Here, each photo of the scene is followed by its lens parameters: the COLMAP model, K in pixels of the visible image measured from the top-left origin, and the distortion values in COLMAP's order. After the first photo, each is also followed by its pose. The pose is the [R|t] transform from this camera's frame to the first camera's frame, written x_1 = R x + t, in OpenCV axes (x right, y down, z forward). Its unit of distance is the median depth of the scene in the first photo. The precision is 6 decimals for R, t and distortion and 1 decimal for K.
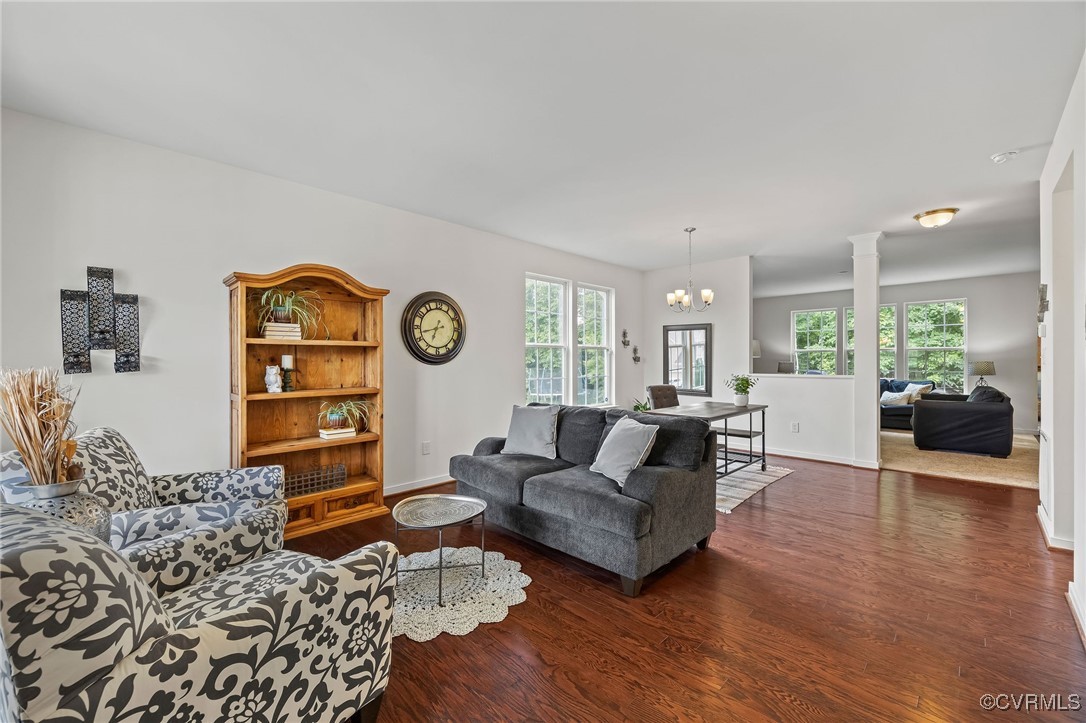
lens RADIAL K [[425.2, 0, 541.0], [0, 425.2, 358.4], [0, 0, 1]] dist [0.000556, 0.000017]
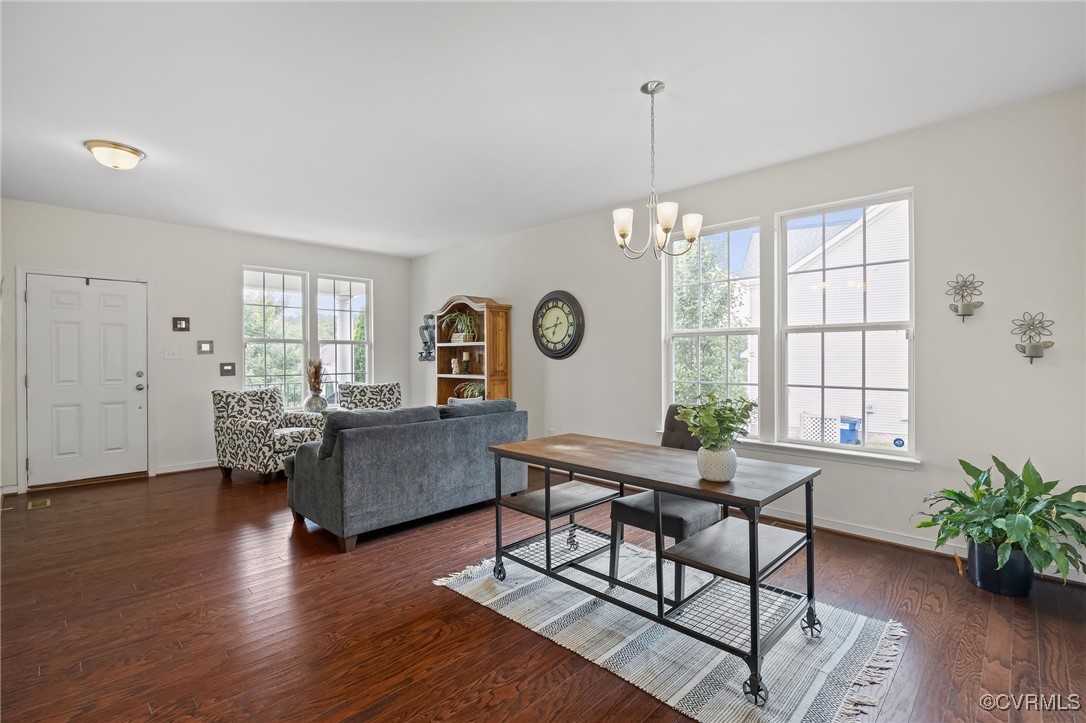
lens RADIAL K [[495.0, 0, 541.3], [0, 495.0, 361.6], [0, 0, 1]] dist [-0.004481, -0.000129]
pose [[0.021089, 0.005543, -0.999762, 1.001459], [-0.000229, 0.999985, 0.005539, 0.013802], [0.999778, 0.000113, 0.021090, 0.942925]]
